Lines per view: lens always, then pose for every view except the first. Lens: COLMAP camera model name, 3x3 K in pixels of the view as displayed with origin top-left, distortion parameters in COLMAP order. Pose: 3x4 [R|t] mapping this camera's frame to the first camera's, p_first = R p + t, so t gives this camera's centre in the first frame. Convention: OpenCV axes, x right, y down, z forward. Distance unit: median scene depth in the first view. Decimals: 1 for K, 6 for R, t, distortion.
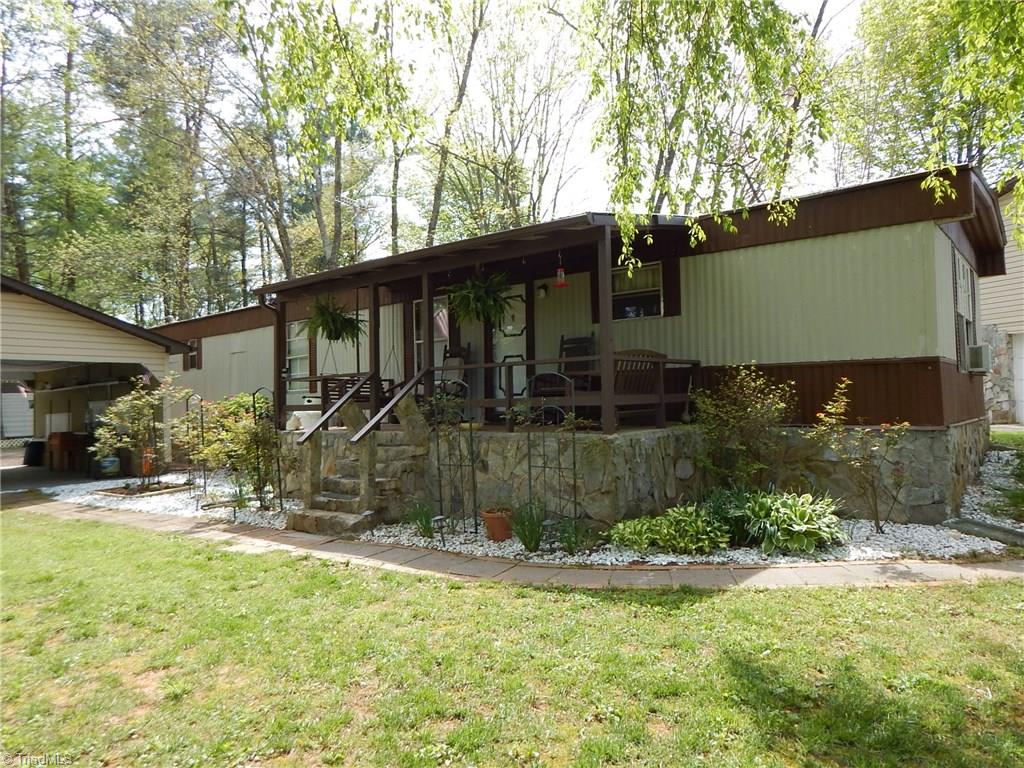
lens RADIAL K [[655.5, 0, 513.3], [0, 655.5, 378.3], [0, 0, 1]] dist [-0.000679, -0.013221]
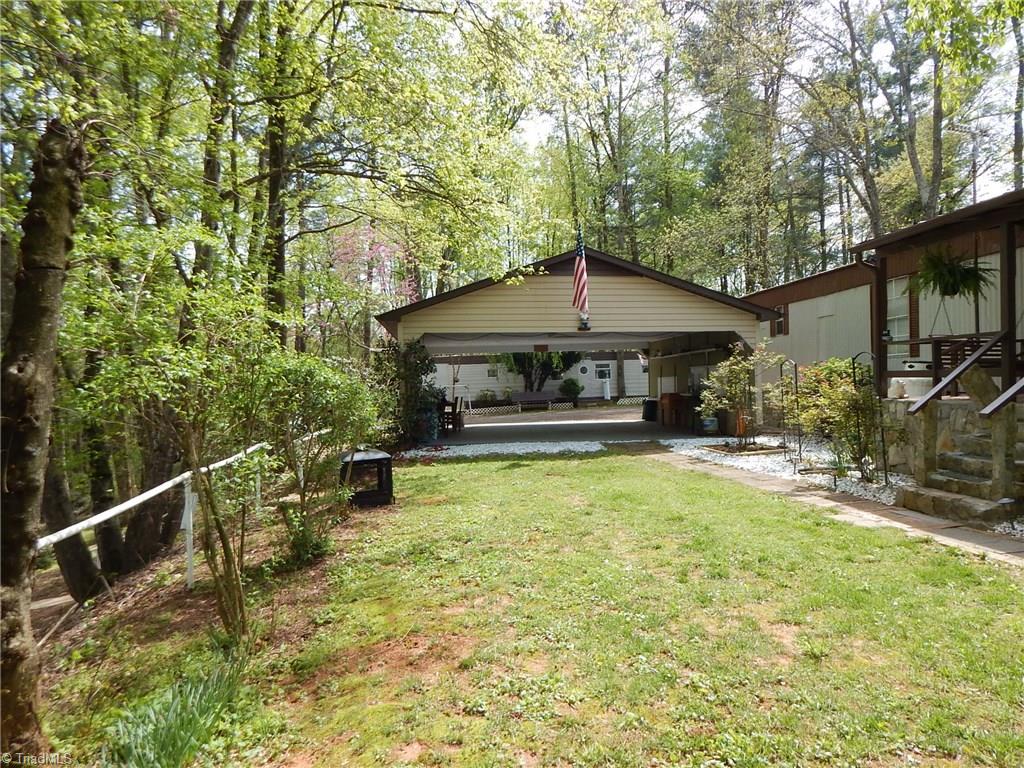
lens RADIAL K [[655.5, 0, 513.3], [0, 655.5, 378.3], [0, 0, 1]] dist [-0.000679, -0.013221]
pose [[0.701691, 0.012895, -0.712364, -0.062224], [0.024001, 0.998841, 0.041722, 0.000915], [0.712077, -0.046373, 0.700568, -0.013247]]
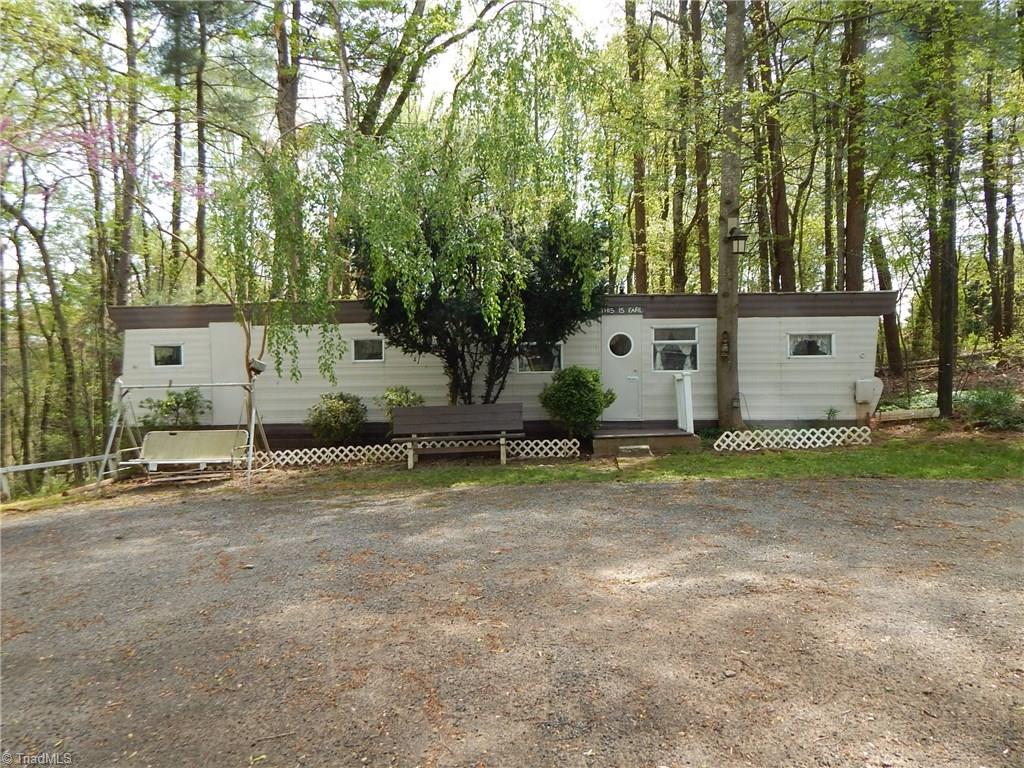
lens RADIAL K [[655.5, 0, 513.3], [0, 655.5, 378.3], [0, 0, 1]] dist [-0.000679, -0.013221]
pose [[0.572199, 0.044280, -0.818919, -0.606076], [0.018918, 0.997563, 0.067158, 0.036782], [0.819897, -0.053920, 0.569966, 0.743537]]
